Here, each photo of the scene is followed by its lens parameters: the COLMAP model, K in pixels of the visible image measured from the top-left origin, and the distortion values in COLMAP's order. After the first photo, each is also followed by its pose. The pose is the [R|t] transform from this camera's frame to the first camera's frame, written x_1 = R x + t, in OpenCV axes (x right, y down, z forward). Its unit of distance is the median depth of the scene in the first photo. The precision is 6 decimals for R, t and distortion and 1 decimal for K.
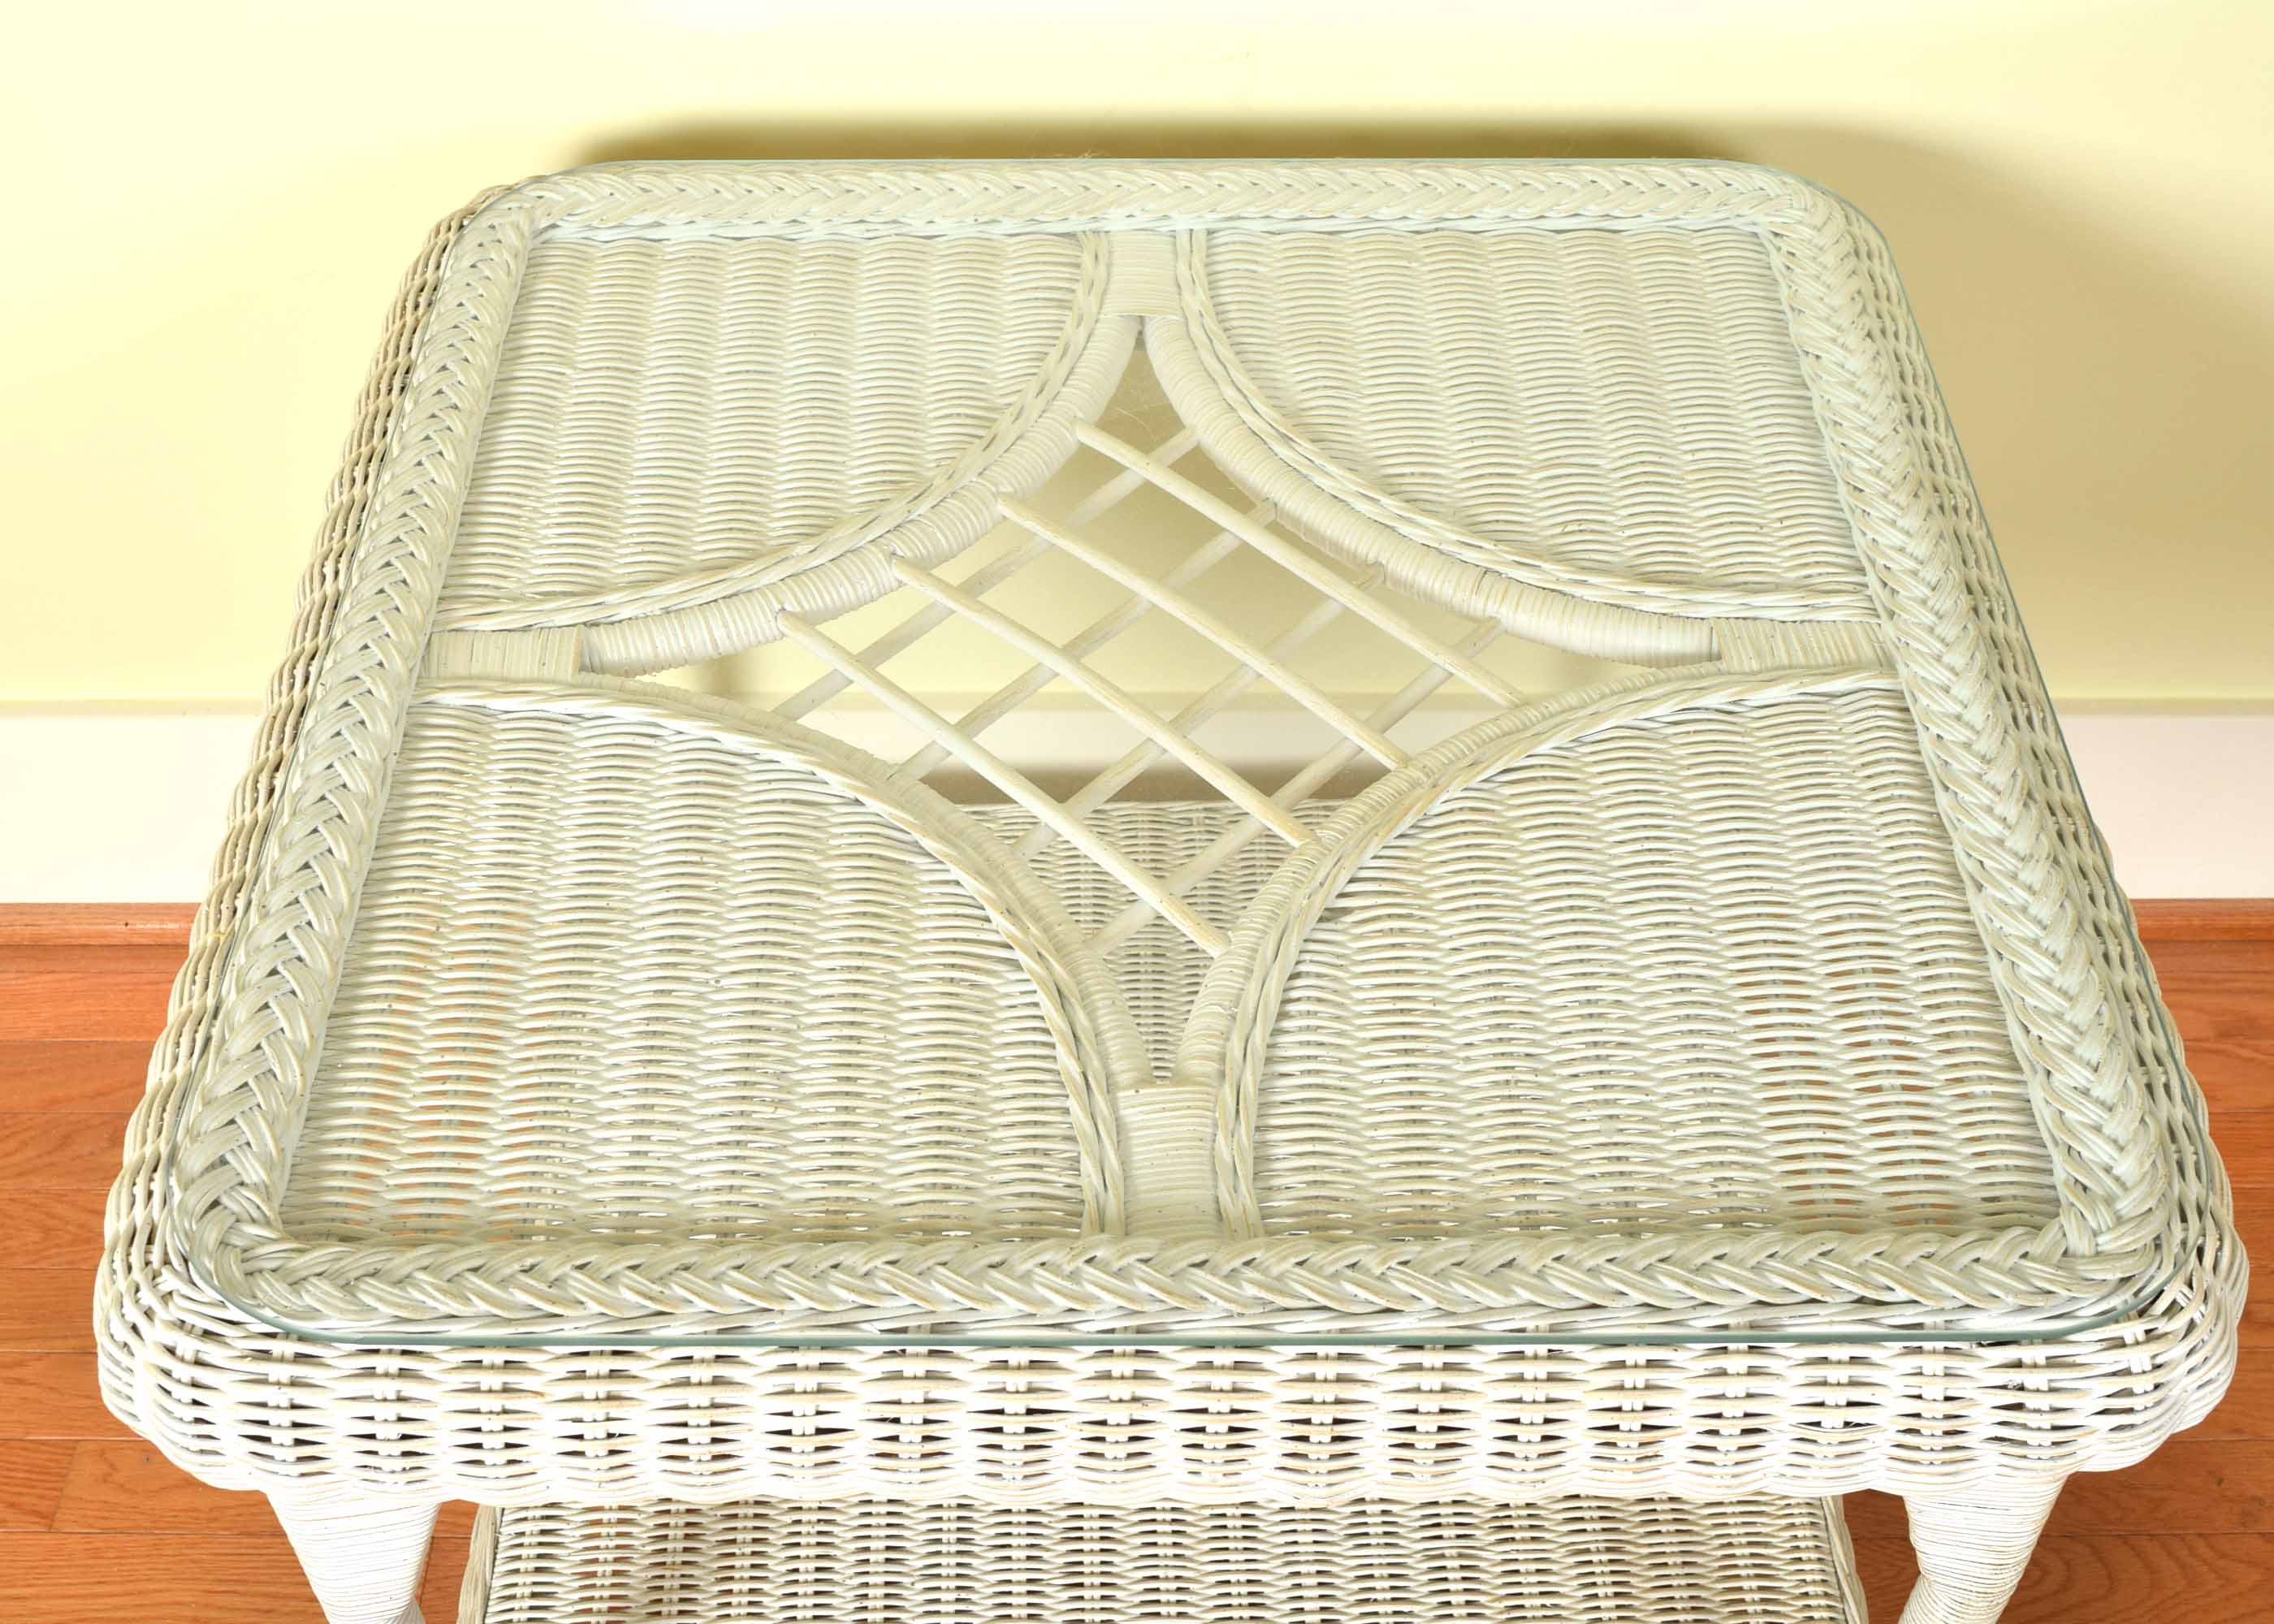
lens RADIAL K [[2692.3, 0, 1137.0], [0, 2692.3, 812.0], [0, 0, 1]] dist [-0.082766, 0.056462]
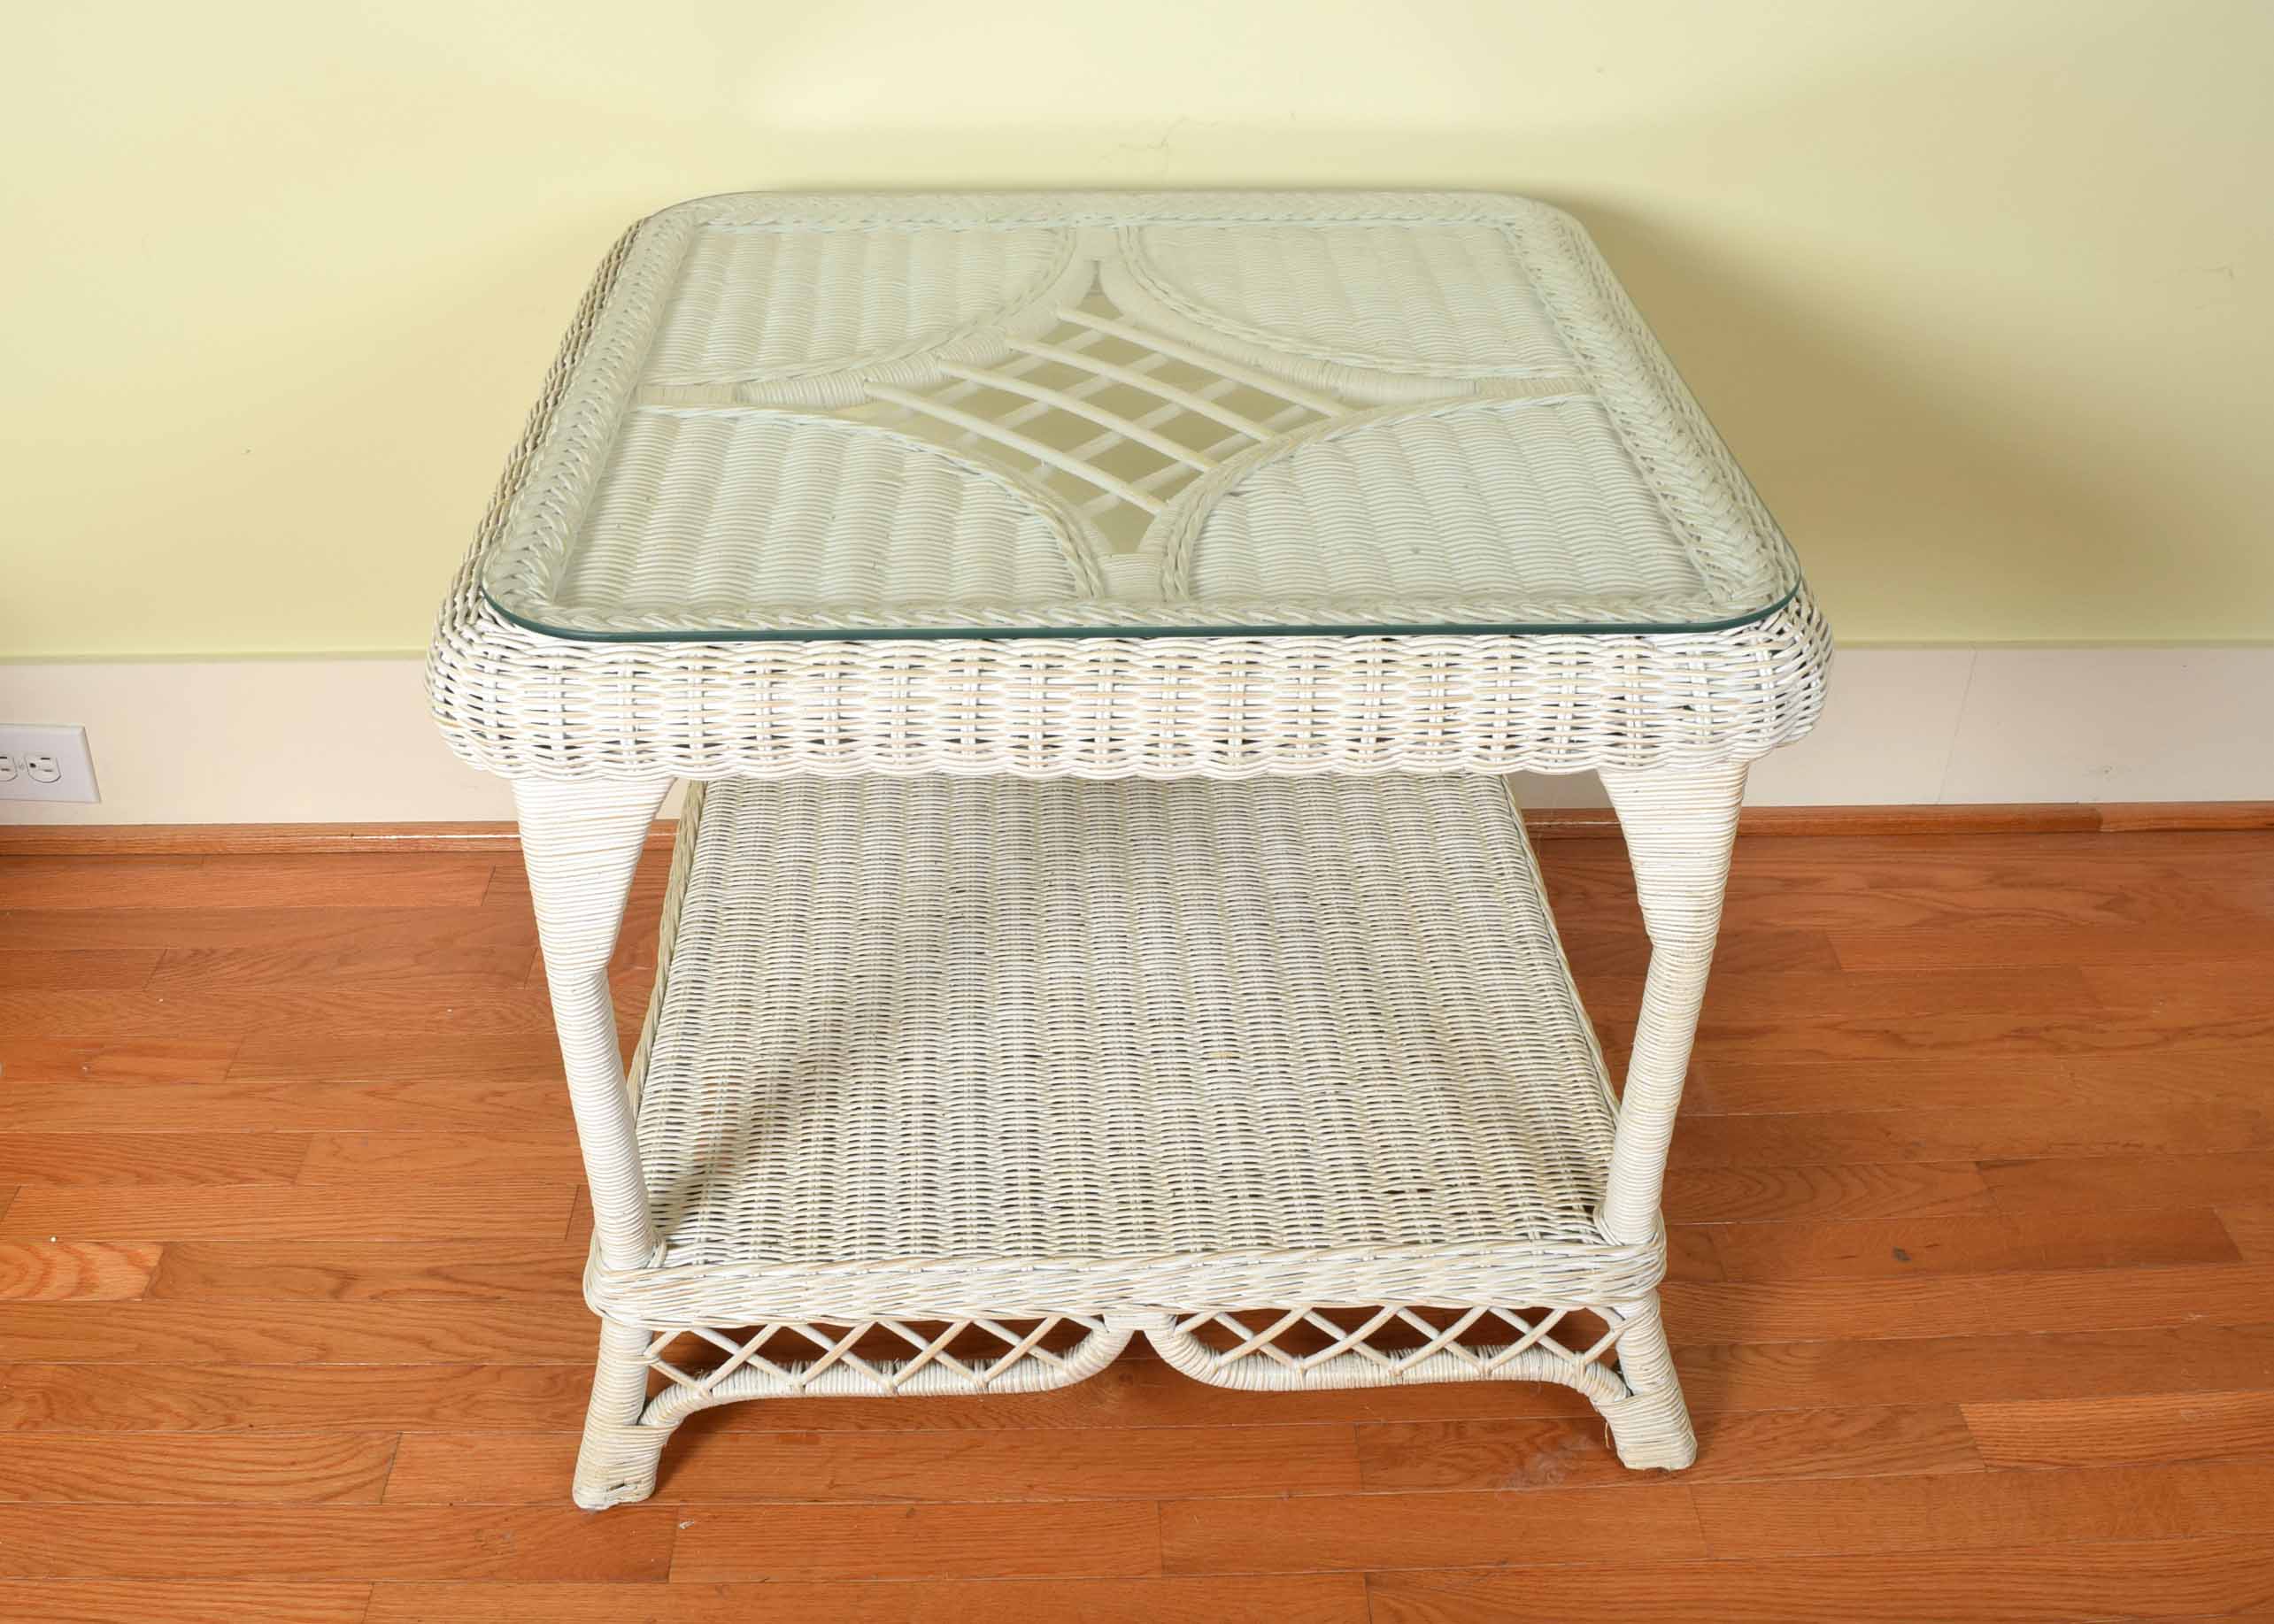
lens RADIAL K [[2177.4, 0, 1137.0], [0, 2177.4, 812.0], [0, 0, 1]] dist [-0.063176, -0.004593]
pose [[0.999296, -0.011056, 0.035853, -0.025764], [0.018069, 0.979293, -0.201638, 0.408663], [-0.032881, 0.202144, 0.978804, -0.157158]]
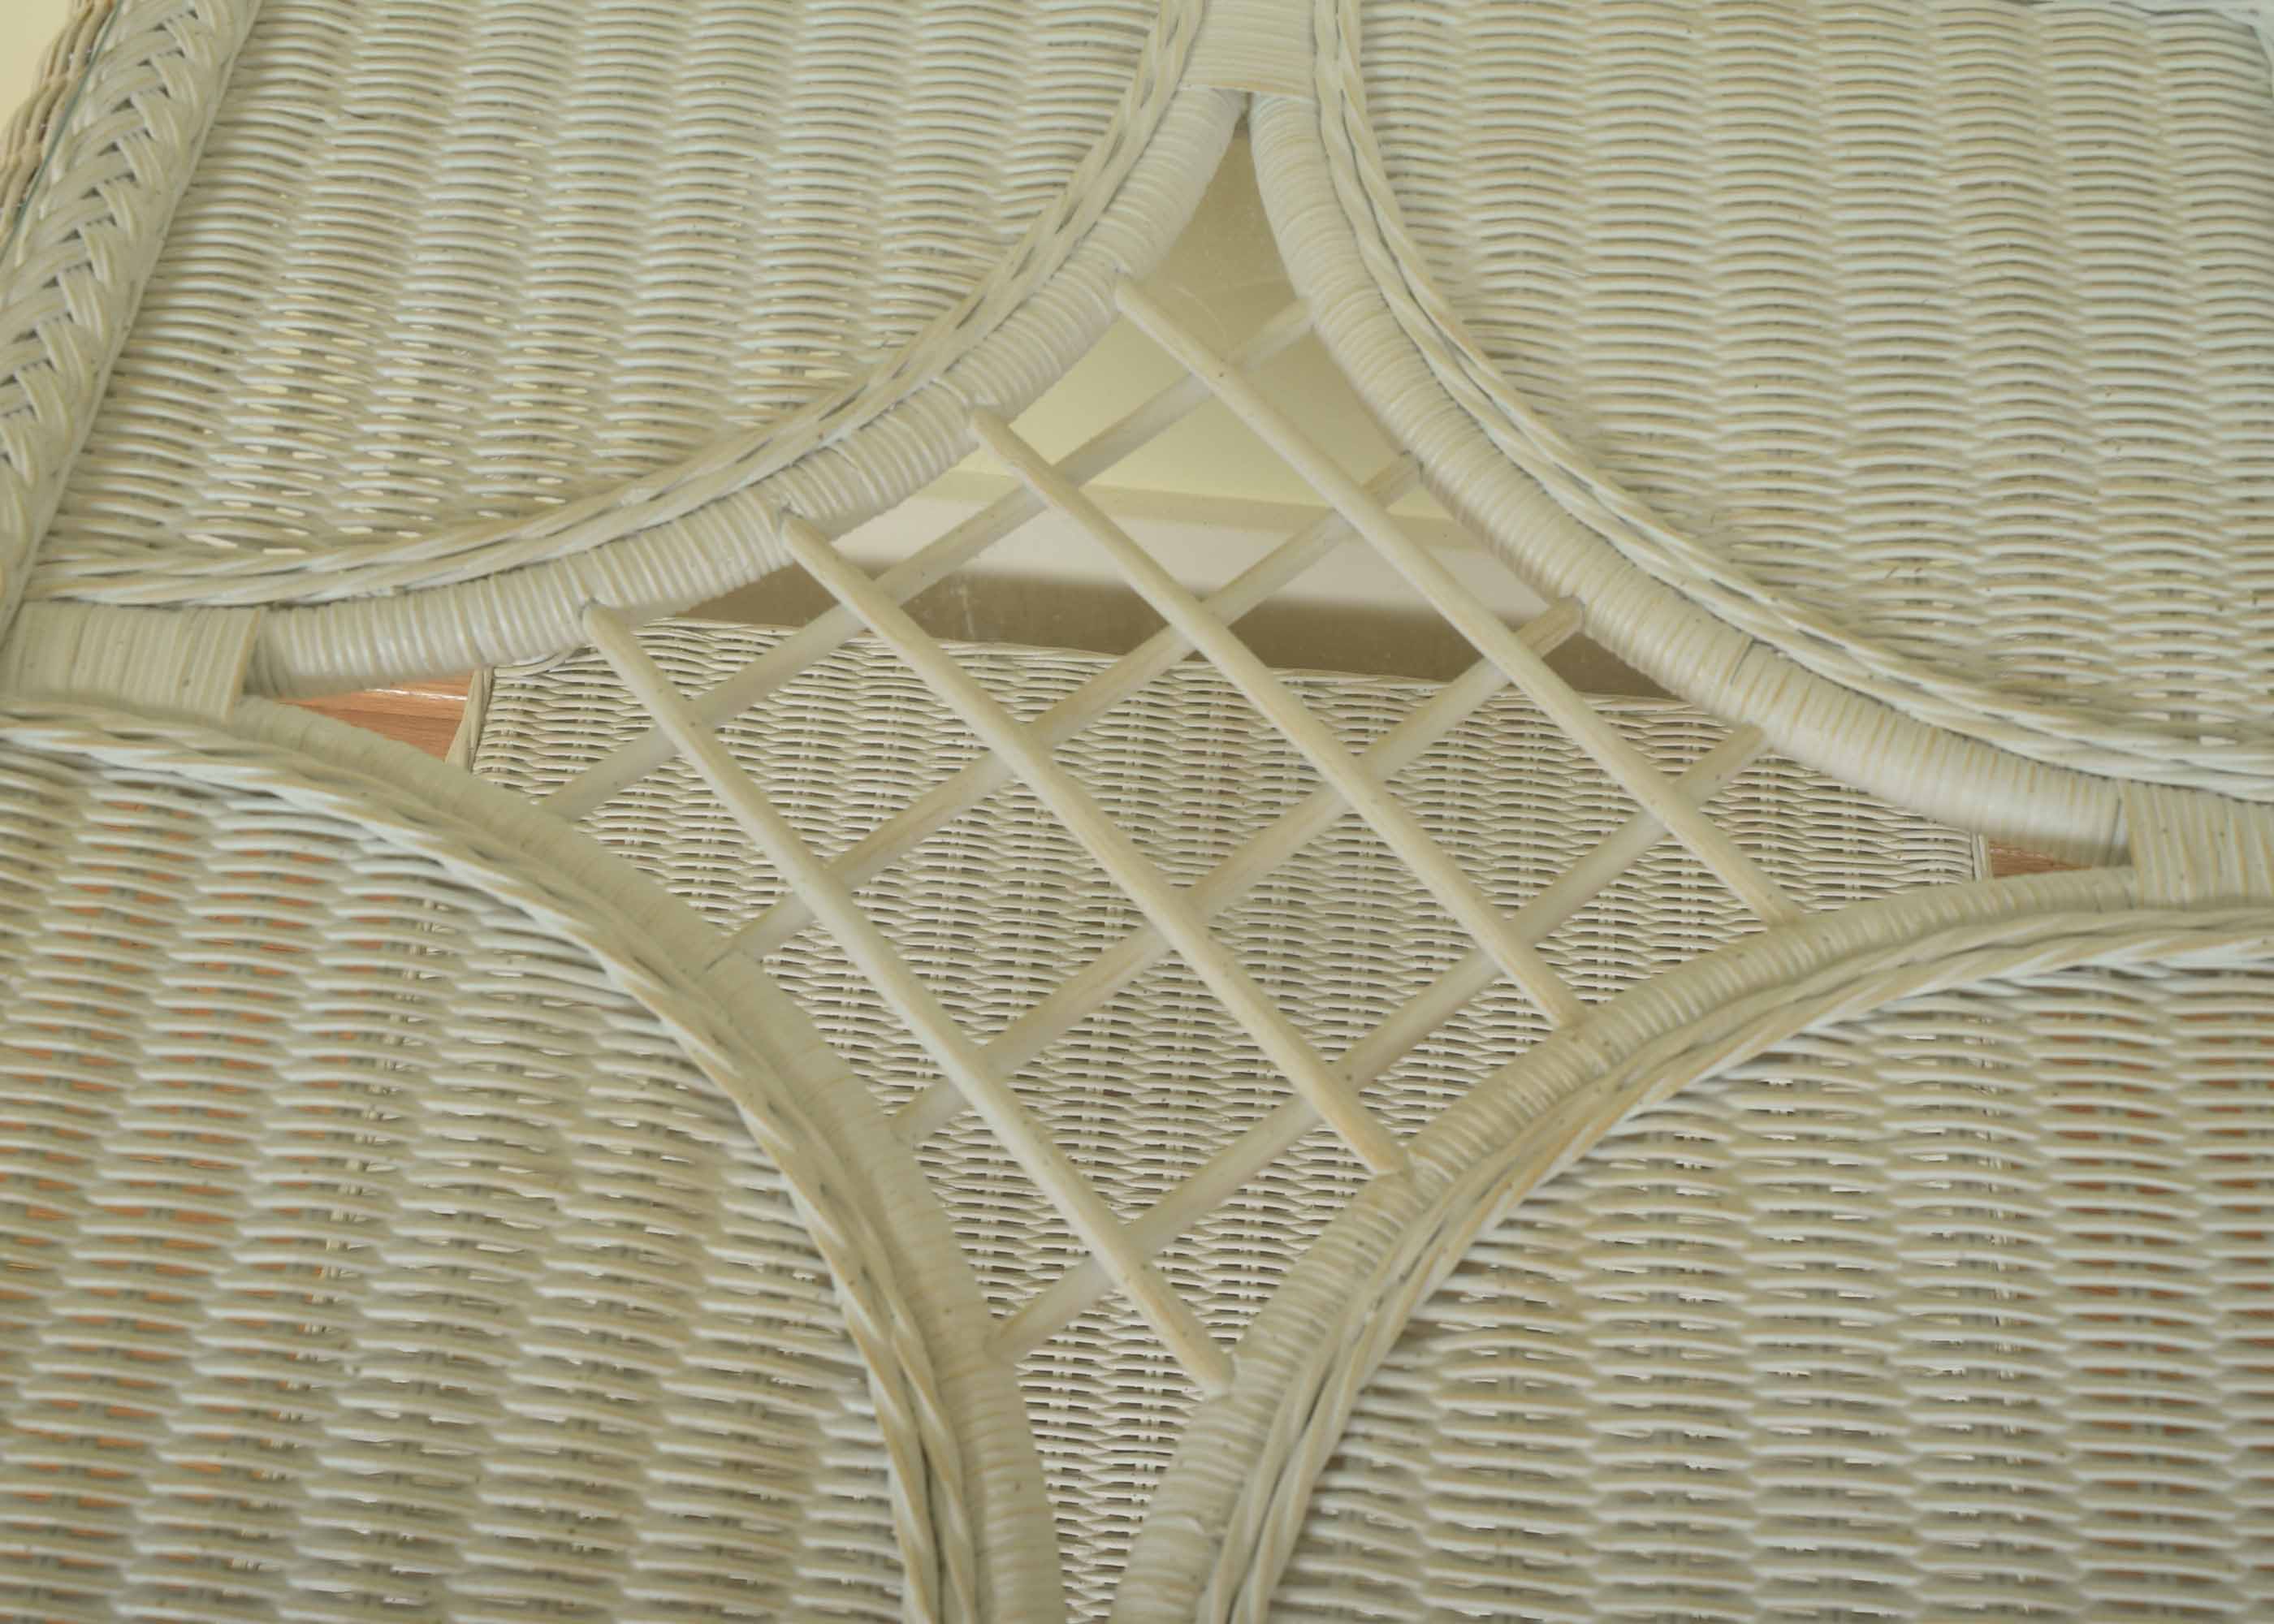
lens RADIAL K [[2692.3, 0, 1137.0], [0, 2692.3, 812.0], [0, 0, 1]] dist [-0.082766, 0.056462]
pose [[0.993672, 0.102177, -0.046637, 0.024713], [-0.090278, 0.973612, 0.209593, -0.165978], [0.066822, -0.204056, 0.976676, 0.395801]]
